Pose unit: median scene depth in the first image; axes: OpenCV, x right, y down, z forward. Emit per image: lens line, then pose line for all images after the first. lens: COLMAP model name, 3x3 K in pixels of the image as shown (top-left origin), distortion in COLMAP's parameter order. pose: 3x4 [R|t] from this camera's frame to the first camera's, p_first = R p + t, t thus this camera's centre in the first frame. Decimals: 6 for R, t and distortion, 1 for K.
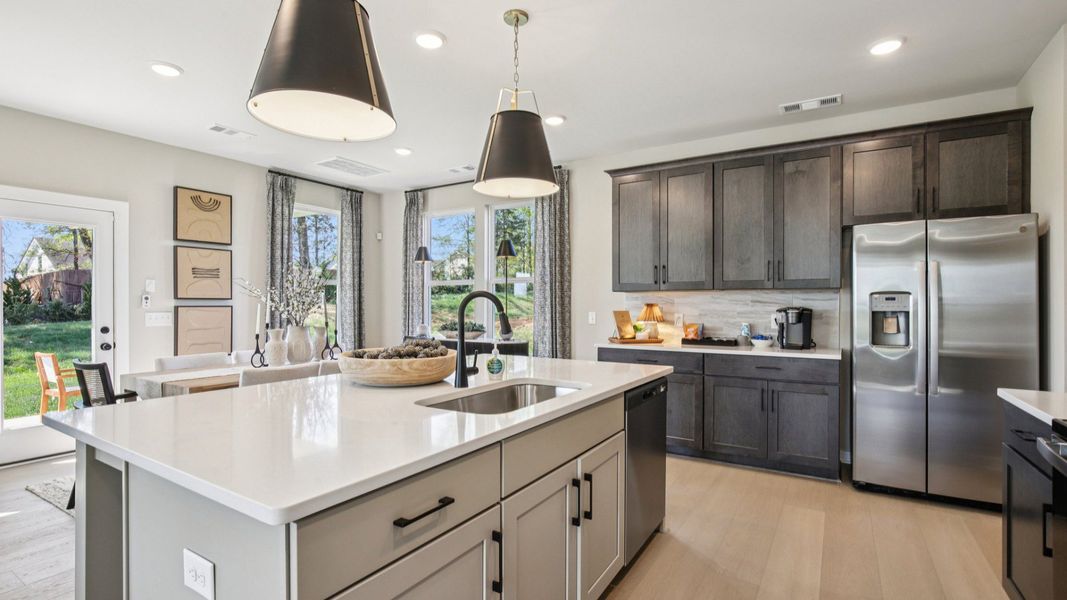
lens RADIAL K [[492.8, 0, 533.1], [0, 492.8, 306.0], [0, 0, 1]] dist [-0.022786, 0.005694]
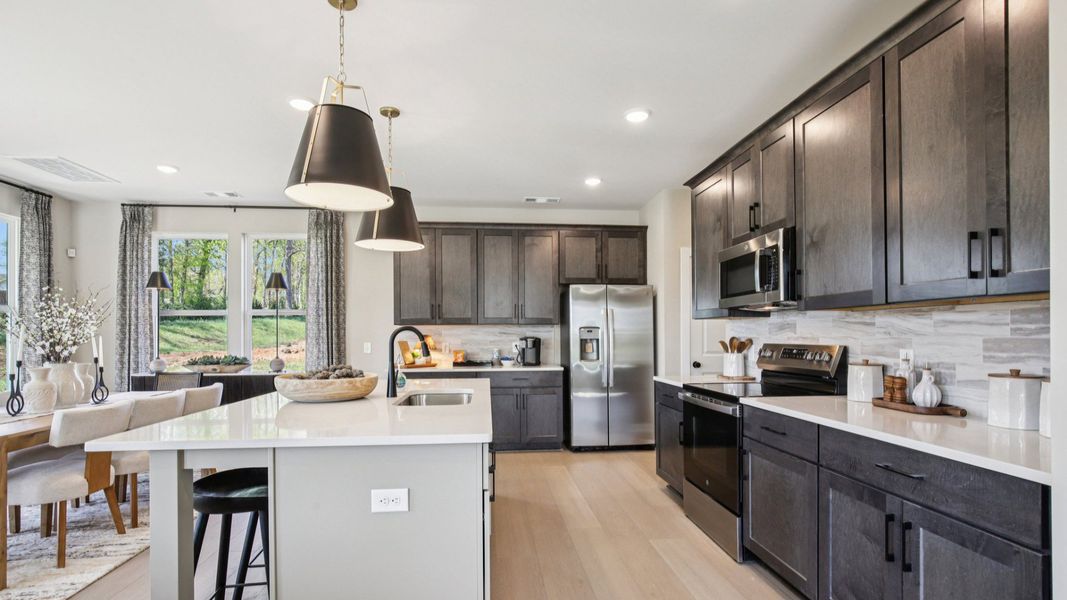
lens RADIAL K [[492.8, 0, 536.5], [0, 492.8, 333.0], [0, 0, 1]] dist [-0.022786, 0.005694]
pose [[0.790589, -0.002371, 0.612343, -0.298308], [0.007949, 0.999948, -0.006390, 0.000309], [-0.612296, 0.009920, 0.790566, -0.139923]]
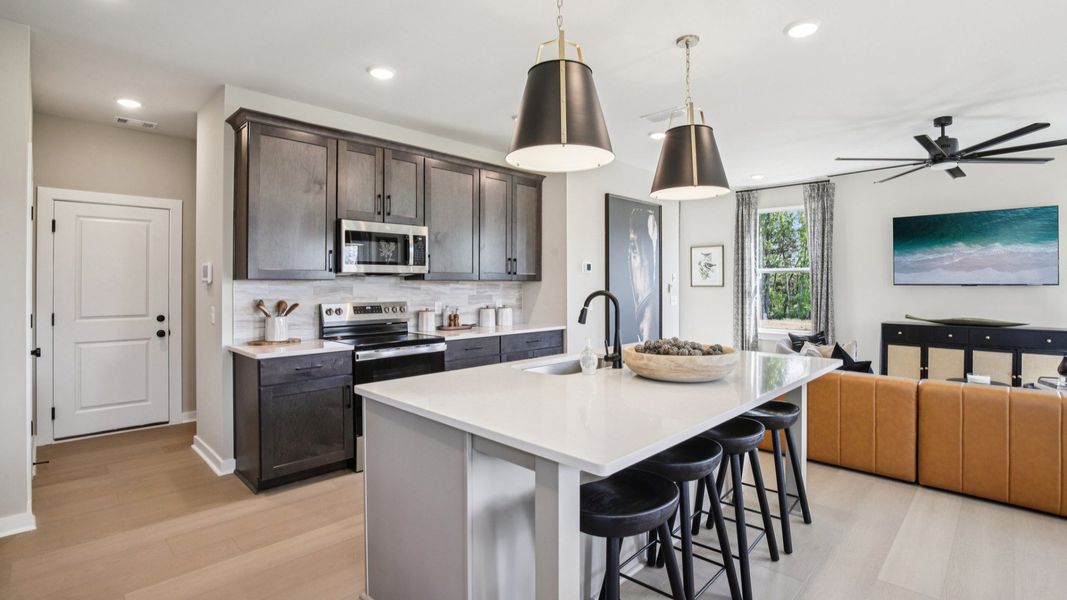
lens RADIAL K [[492.8, 0, 541.6], [0, 492.8, 289.5], [0, 0, 1]] dist [-0.022786, 0.005694]
pose [[-0.980429, -0.003276, 0.196846, -0.088488], [0.000099, 0.999853, 0.017133, -0.026172], [-0.196873, 0.016817, -0.980285, 1.034025]]
